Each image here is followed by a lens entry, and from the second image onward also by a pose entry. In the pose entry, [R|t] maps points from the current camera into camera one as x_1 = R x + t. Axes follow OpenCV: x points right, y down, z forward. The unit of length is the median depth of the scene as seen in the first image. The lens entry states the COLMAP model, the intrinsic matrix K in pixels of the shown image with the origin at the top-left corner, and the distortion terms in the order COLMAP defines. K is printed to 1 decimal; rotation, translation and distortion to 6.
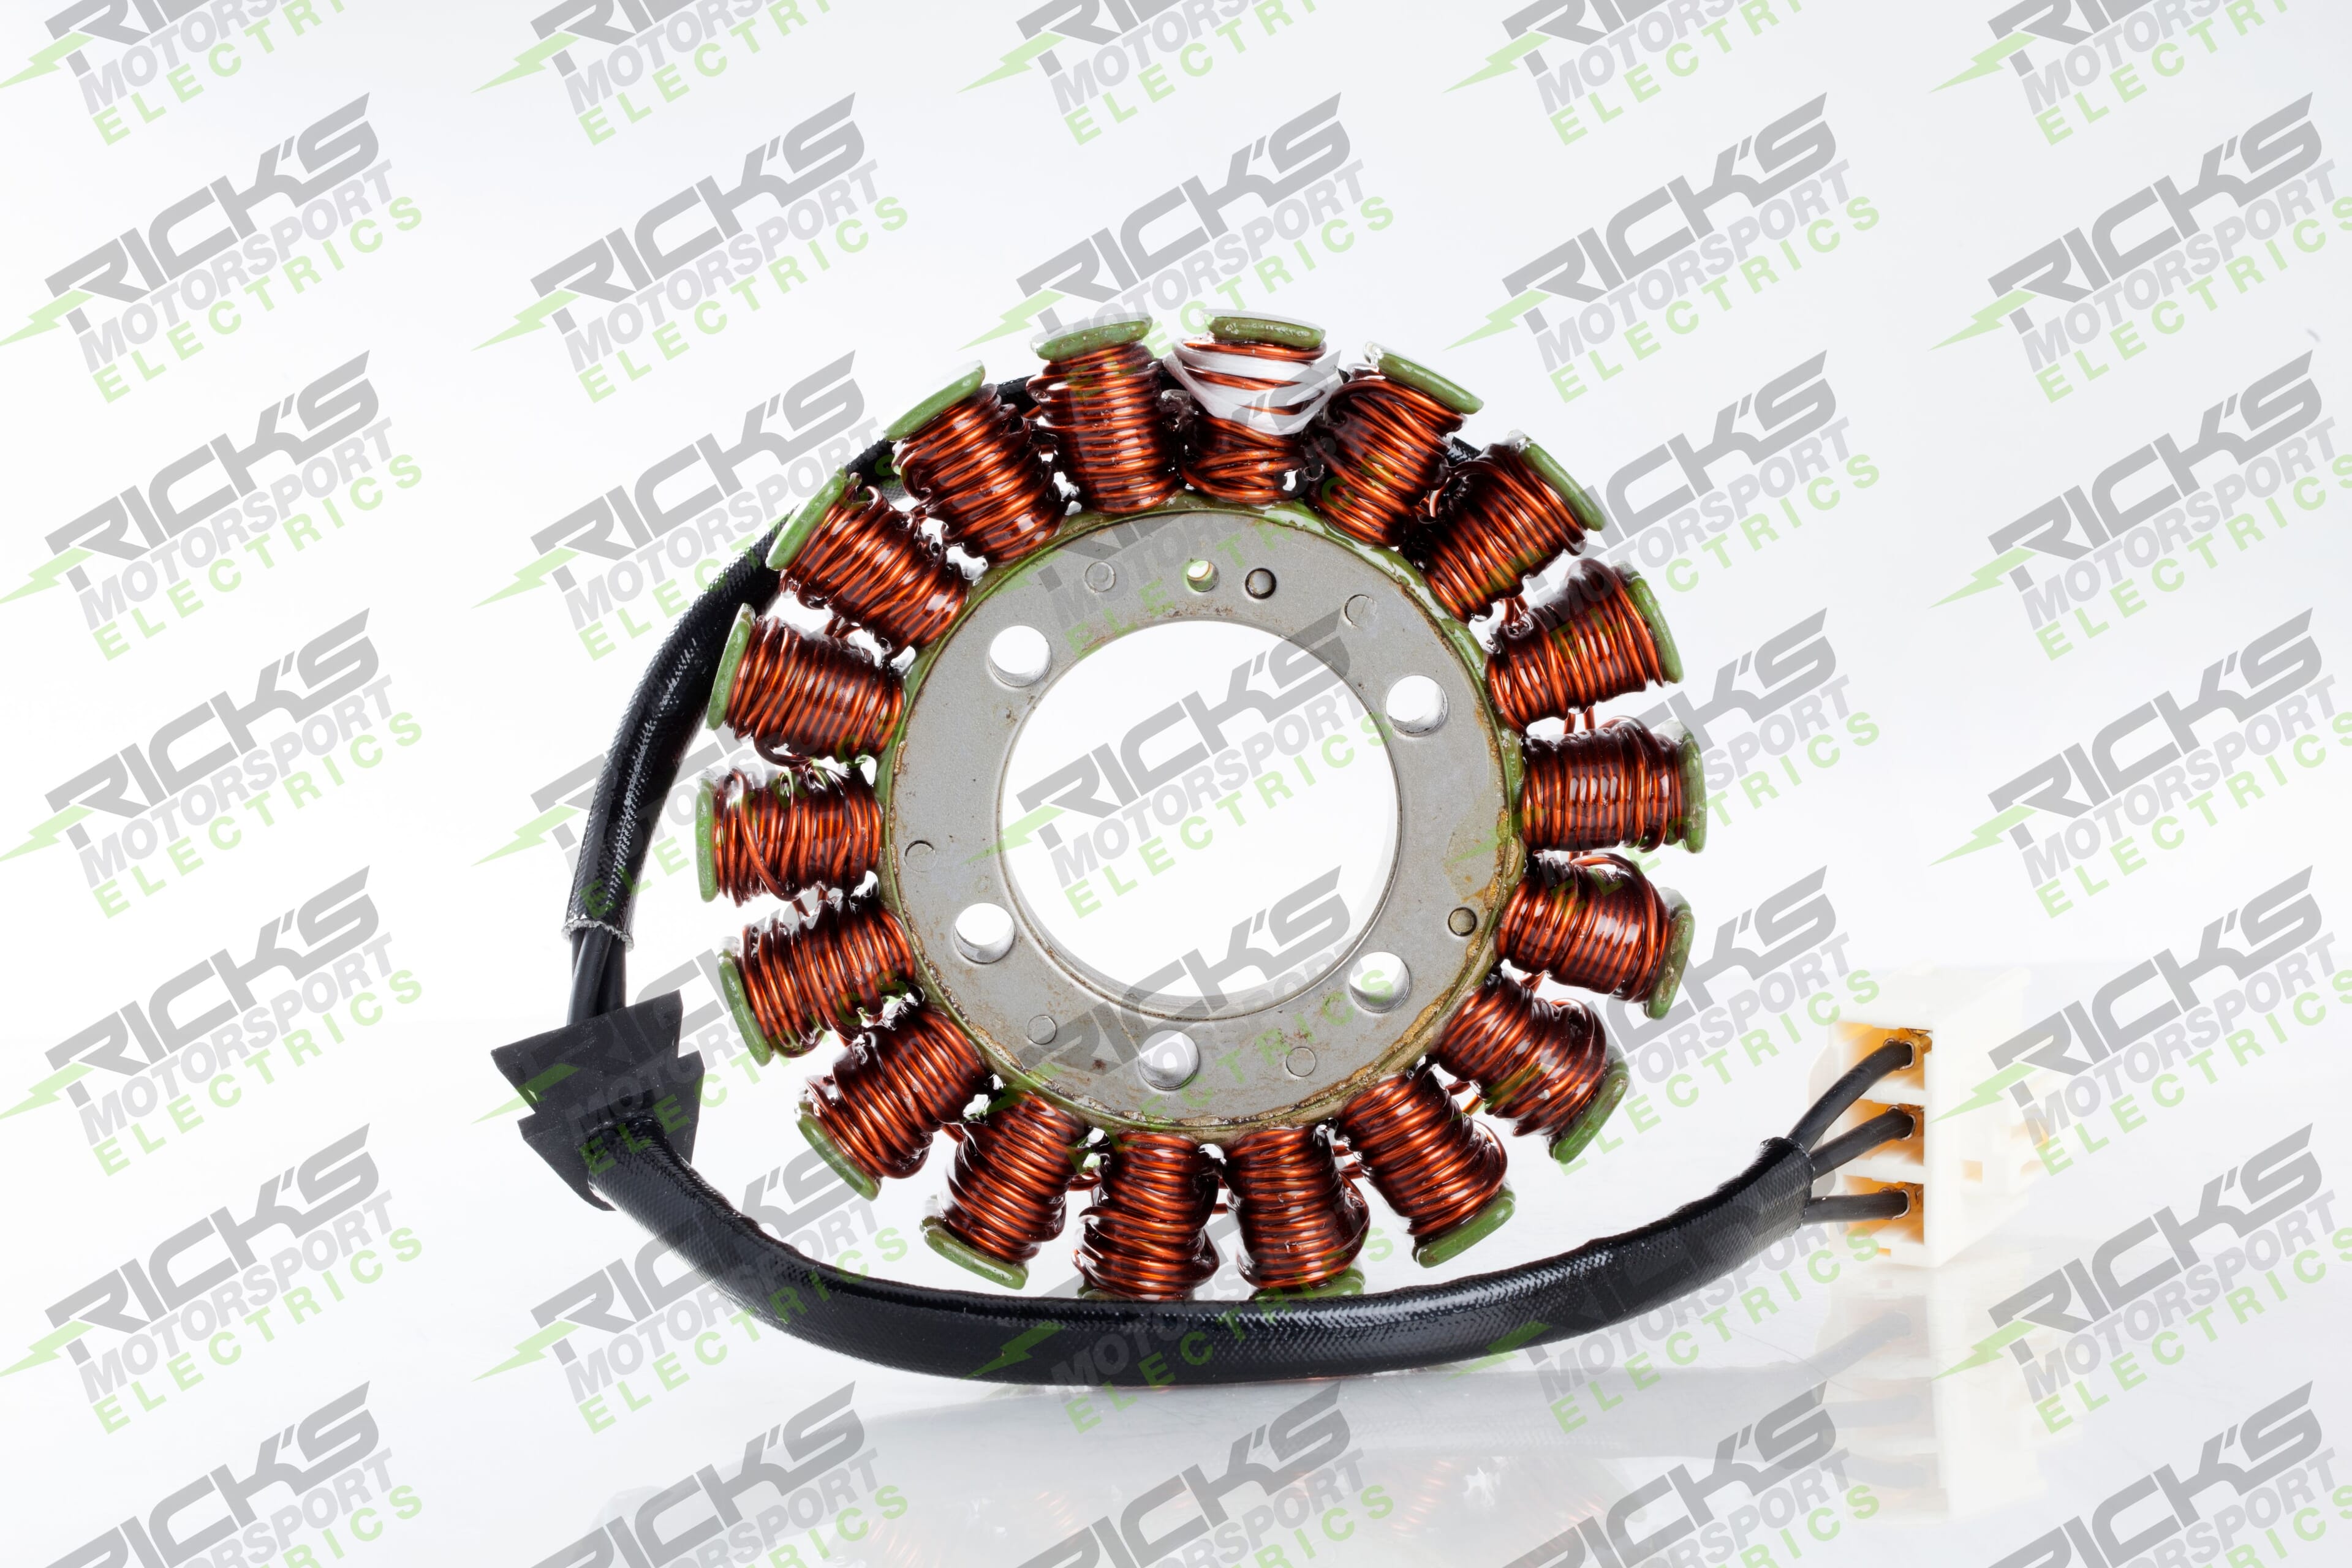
lens RADIAL K [[6691.4, 0, 1176.0], [0, 6691.4, 784.0], [0, 0, 1]] dist [0.022258, 0.085398]
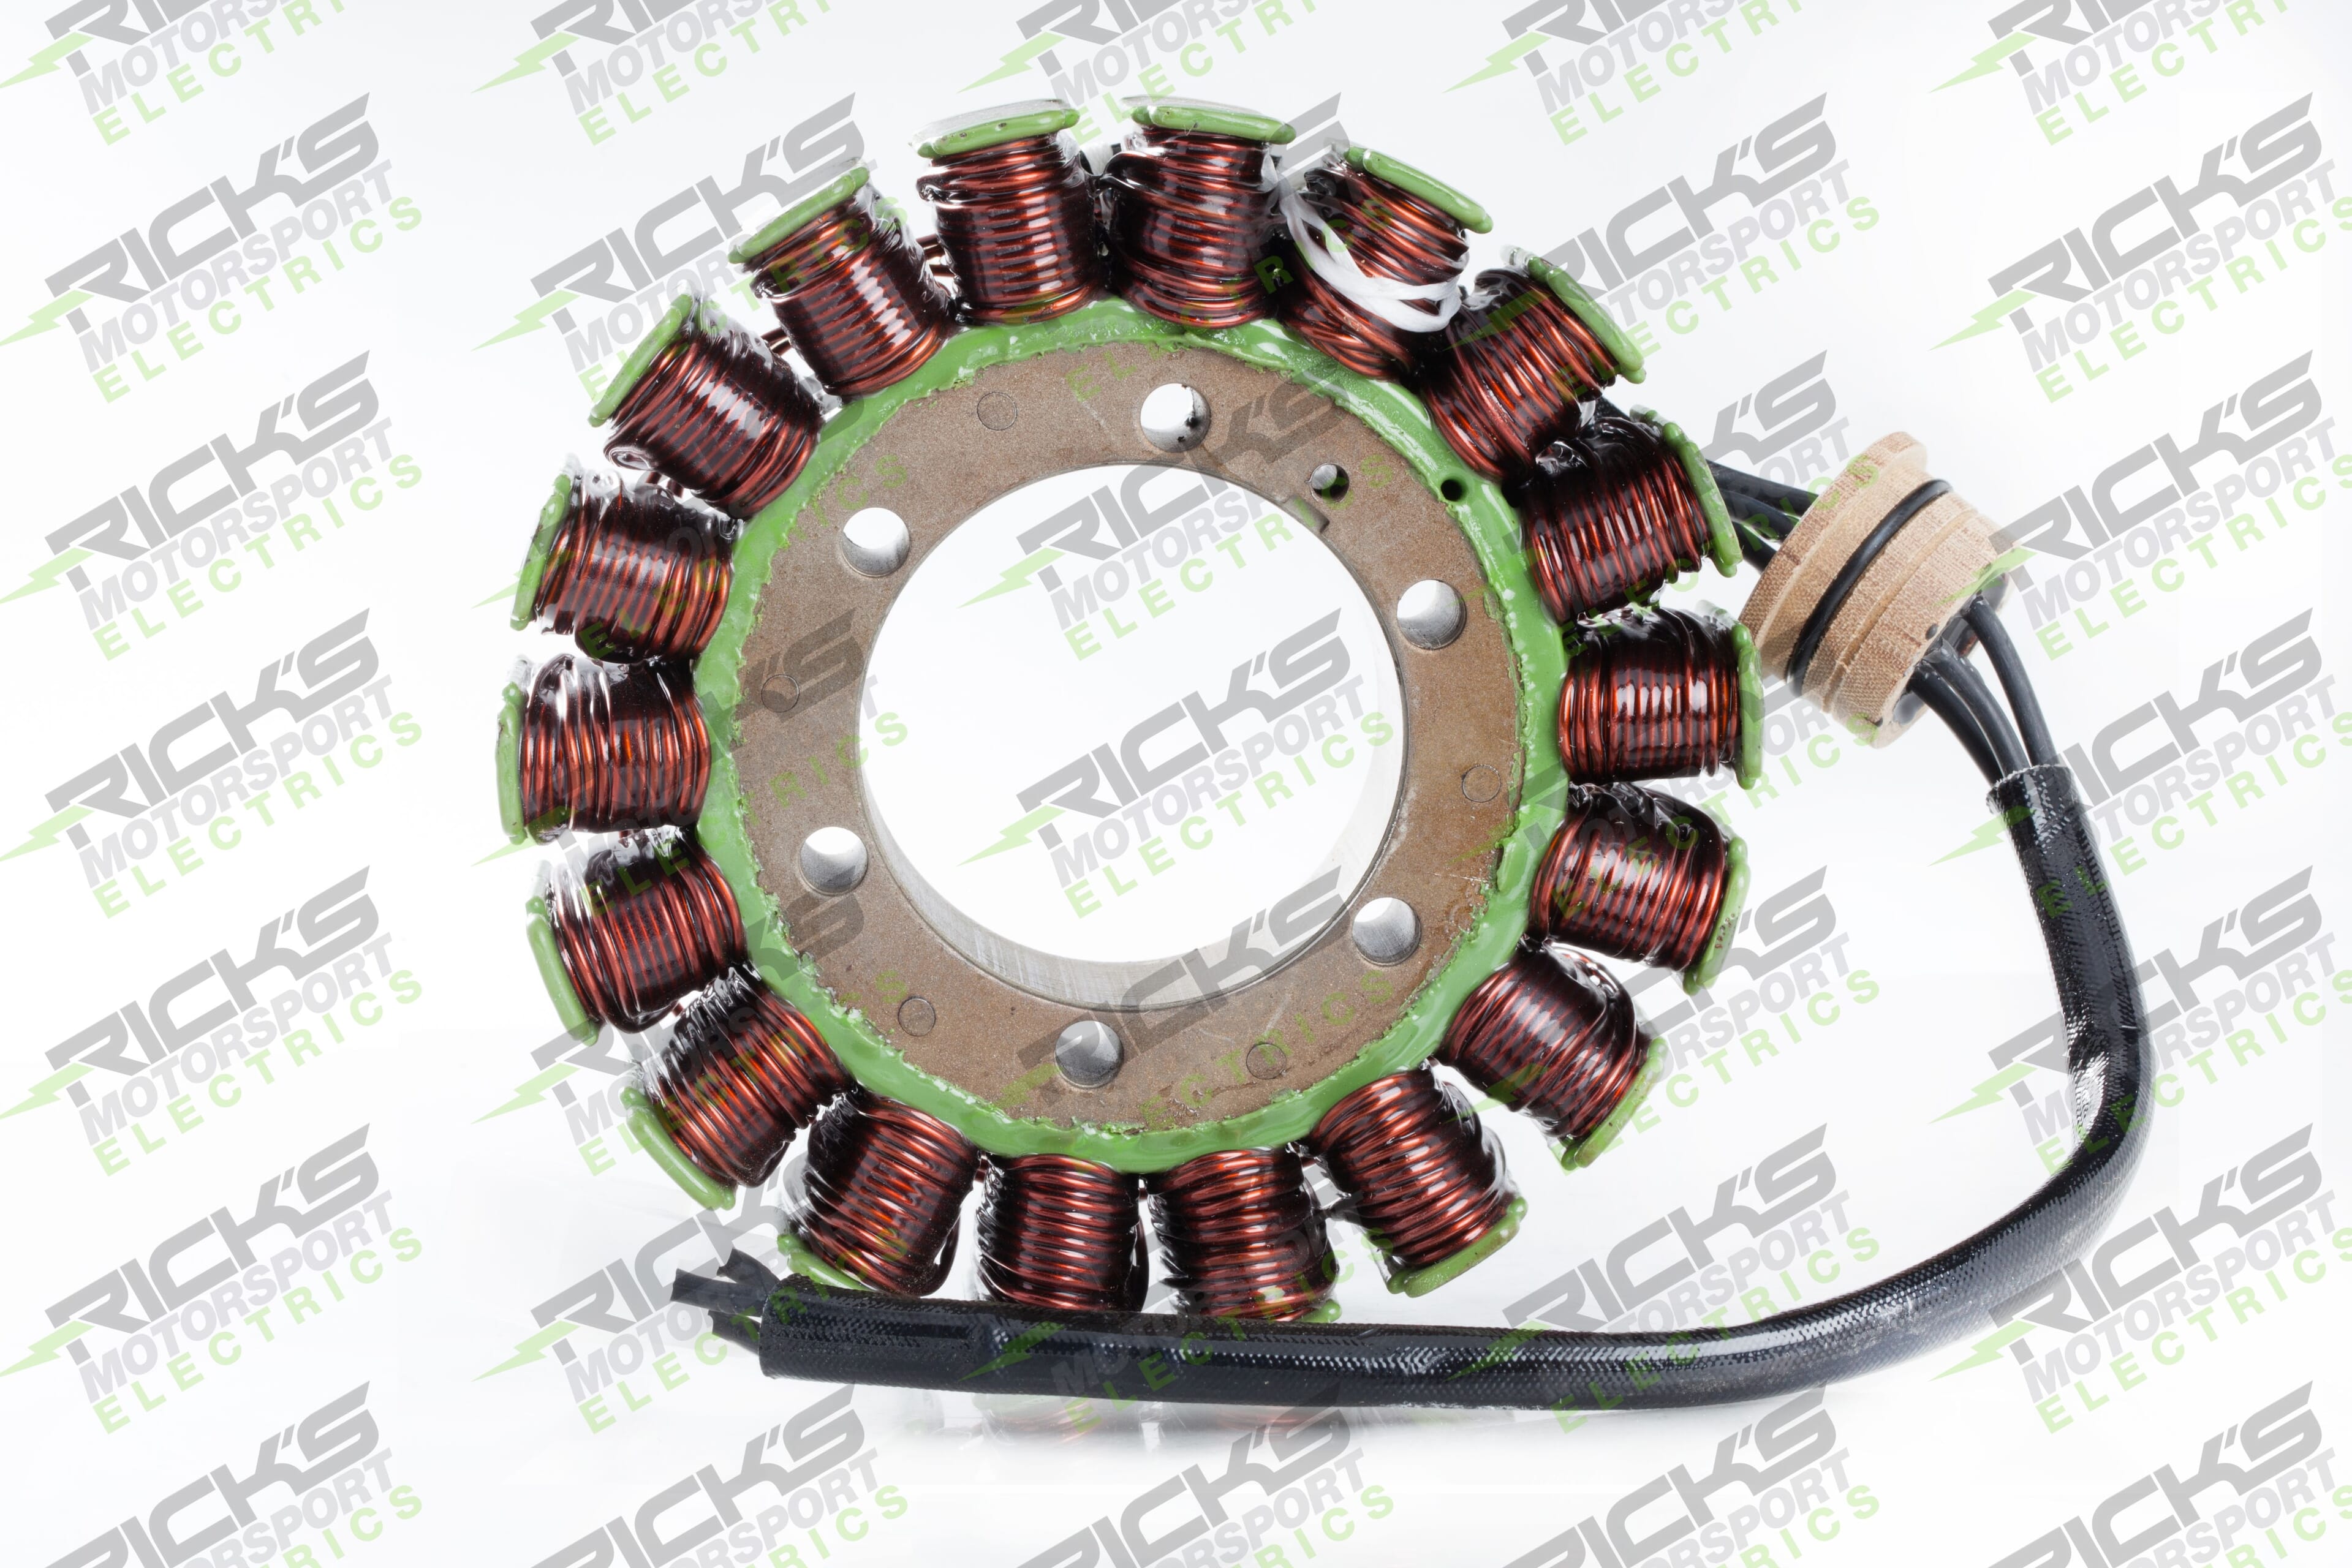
lens RADIAL K [[6691.4, 0, 1176.0], [0, 6691.4, 784.0], [0, 0, 1]] dist [0.022258, 0.085398]
pose [[0.999942, 0.004041, 0.010006, 0.001102], [-0.004163, 0.999918, 0.012133, 0.001168], [-0.009956, -0.012174, 0.999876, 0.229821]]
